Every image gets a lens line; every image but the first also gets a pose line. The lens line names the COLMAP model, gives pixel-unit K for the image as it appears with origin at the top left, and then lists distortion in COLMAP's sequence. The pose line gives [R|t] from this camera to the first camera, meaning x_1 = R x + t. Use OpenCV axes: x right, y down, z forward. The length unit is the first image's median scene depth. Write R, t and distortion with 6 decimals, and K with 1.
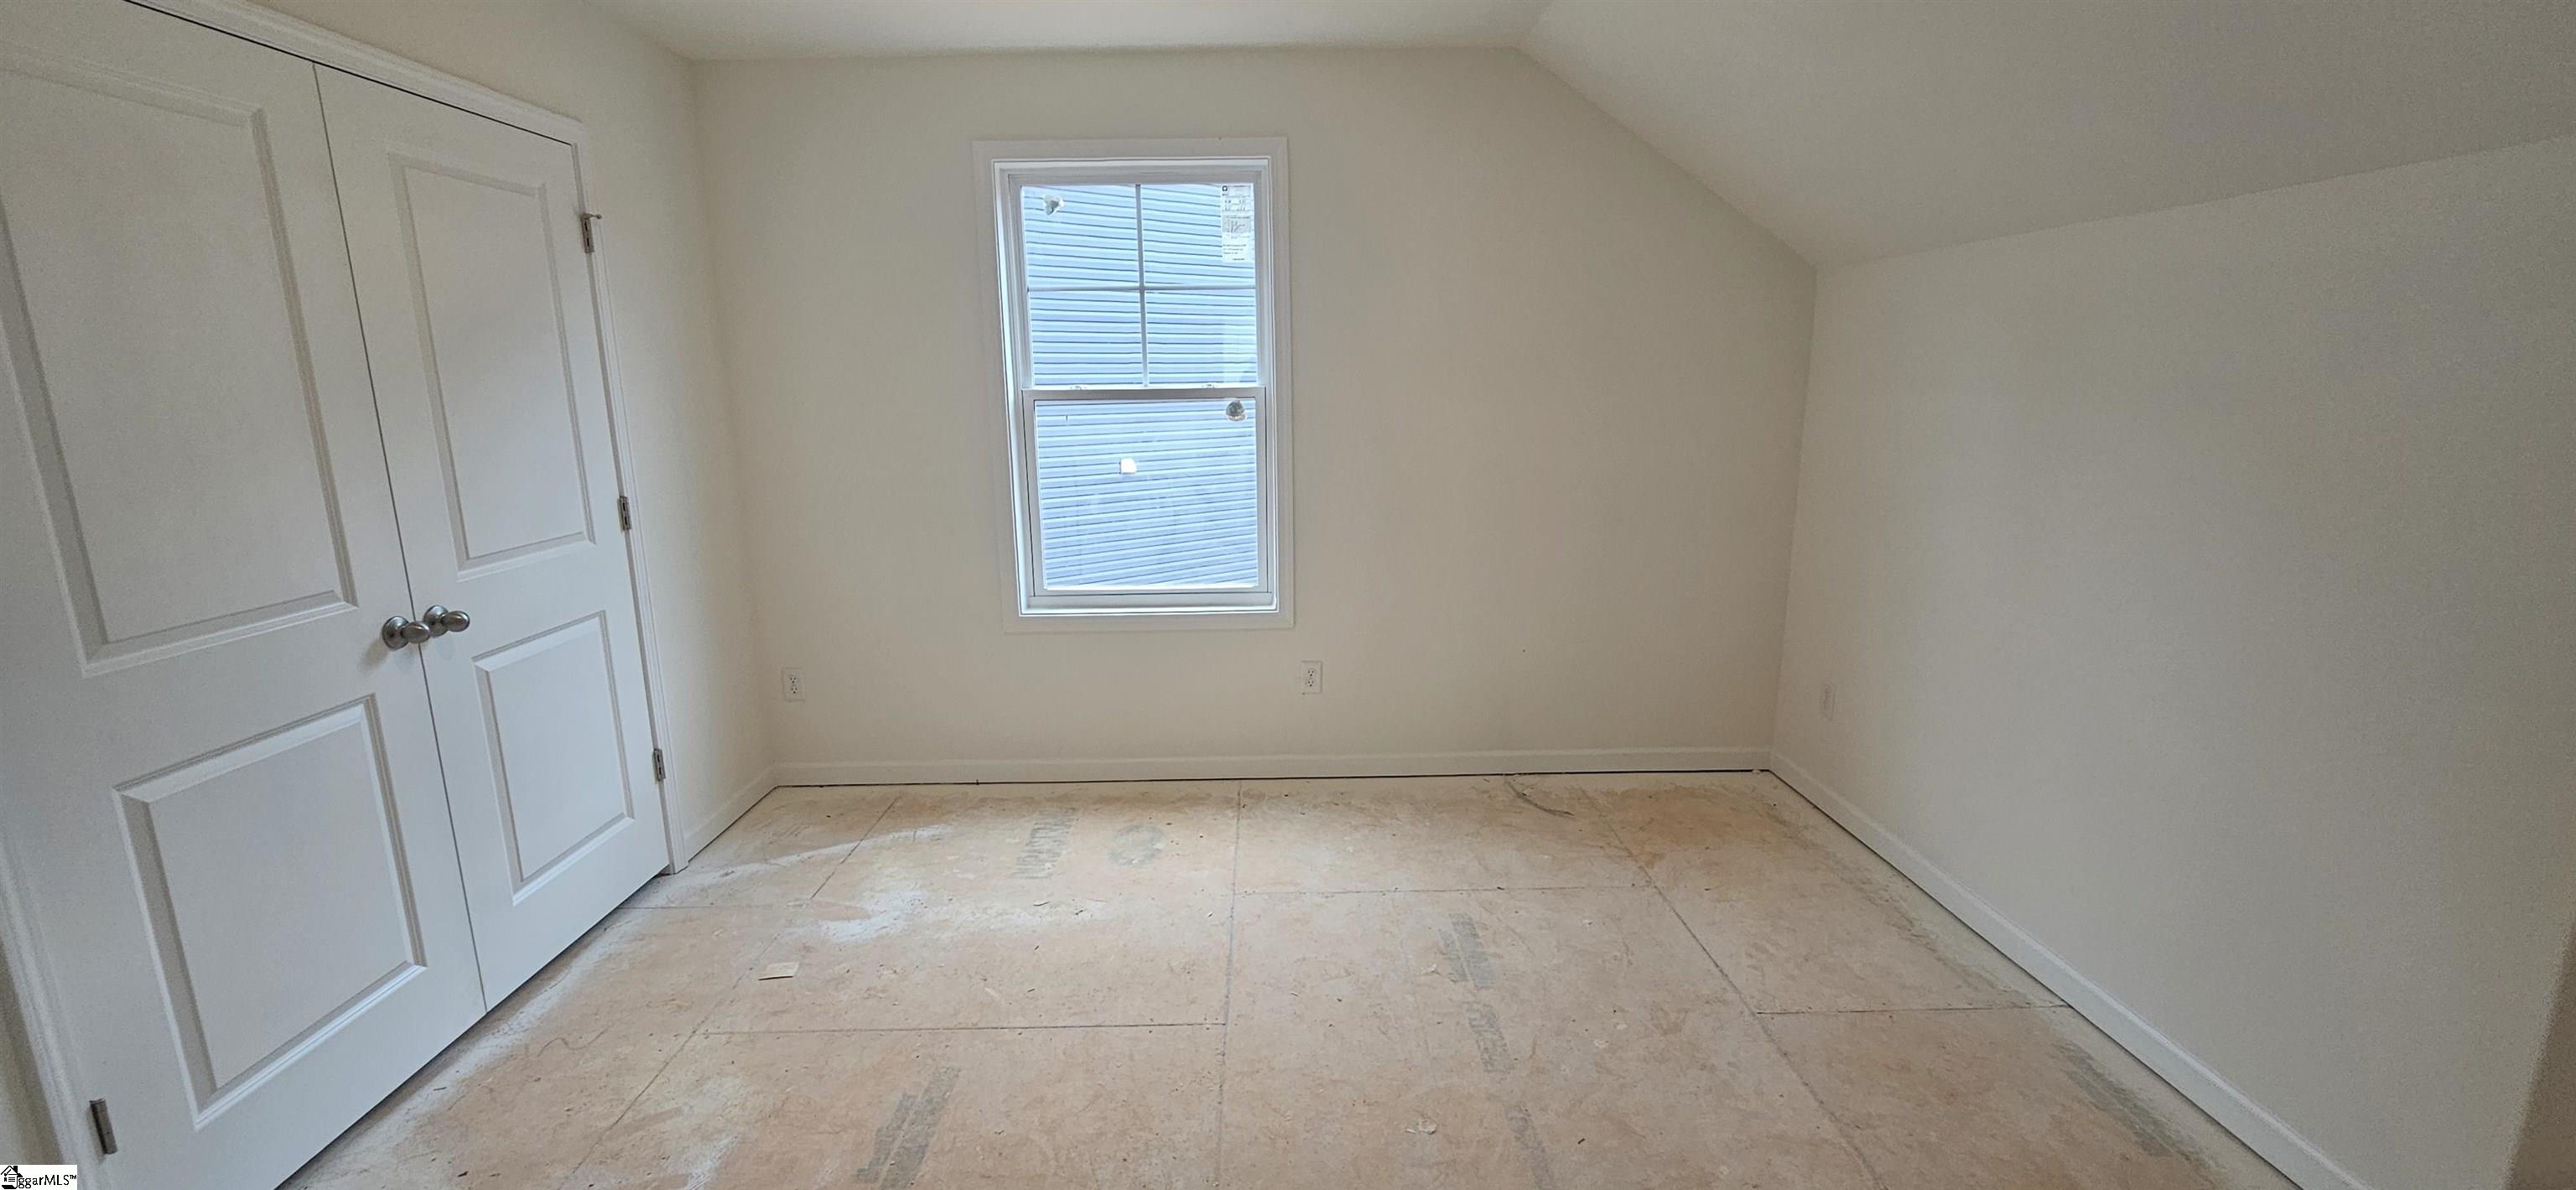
lens RADIAL K [[1083.6, 0, 1271.9], [0, 1083.6, 593.6], [0, 0, 1]] dist [0.000361, 0.000024]
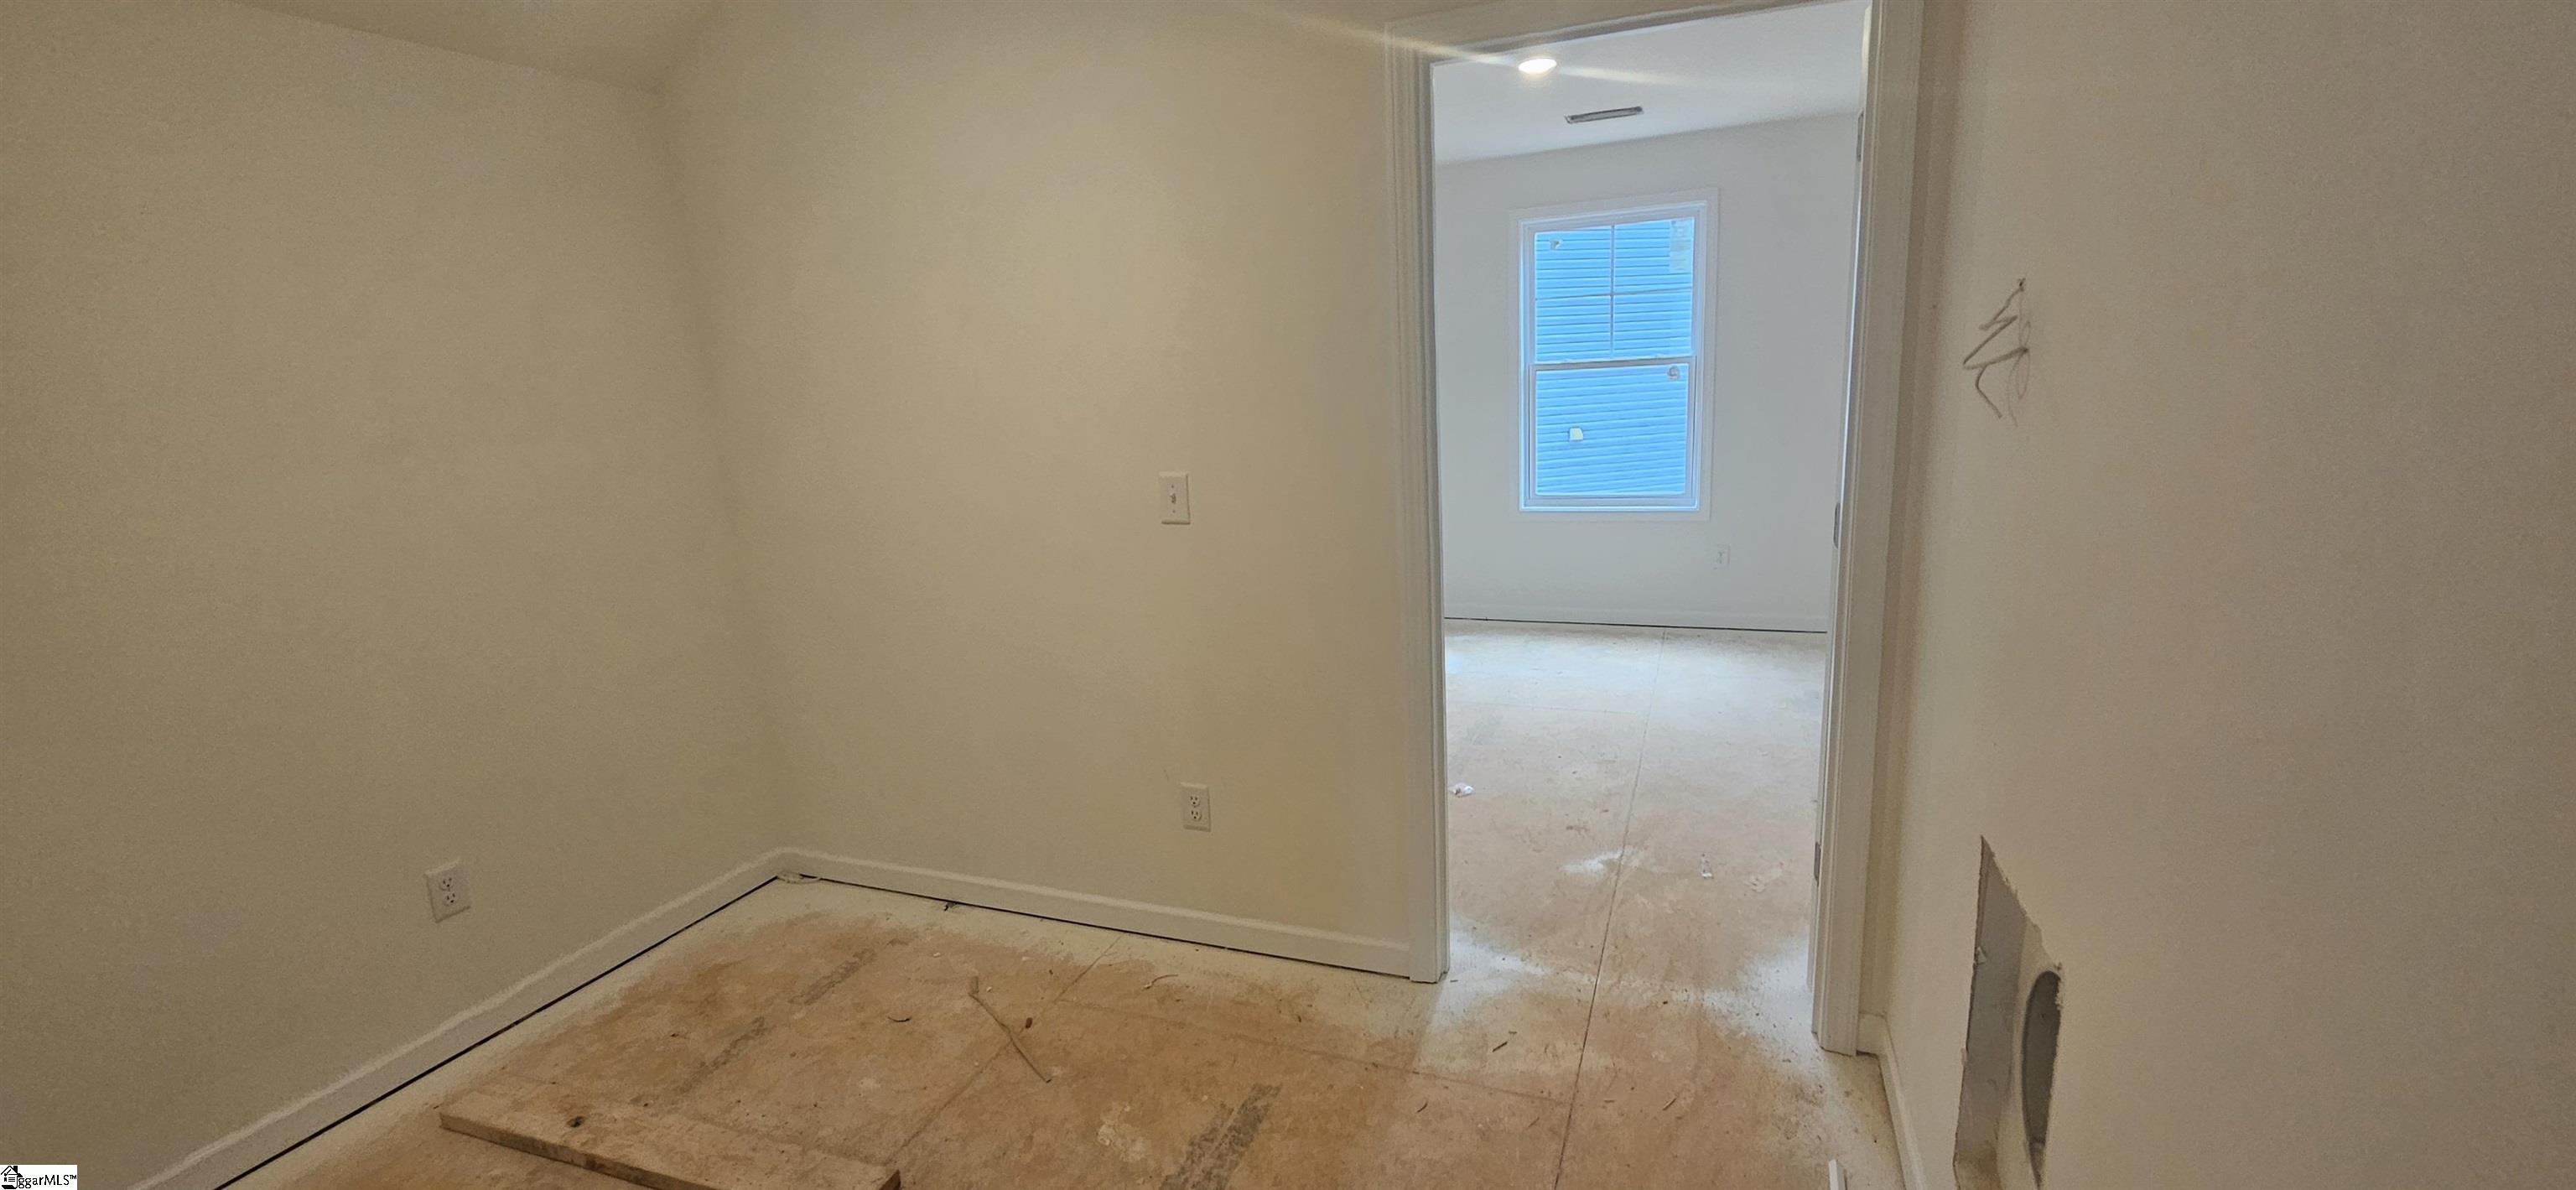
lens RADIAL K [[1083.6, 0, 1271.9], [0, 1083.6, 593.6], [0, 0, 1]] dist [0.000361, 0.000024]
pose [[0.924422, 0.044733, -0.378739, 0.033043], [-0.038662, 0.998973, 0.023623, 0.119790], [0.379406, -0.007195, 0.925202, -0.584495]]
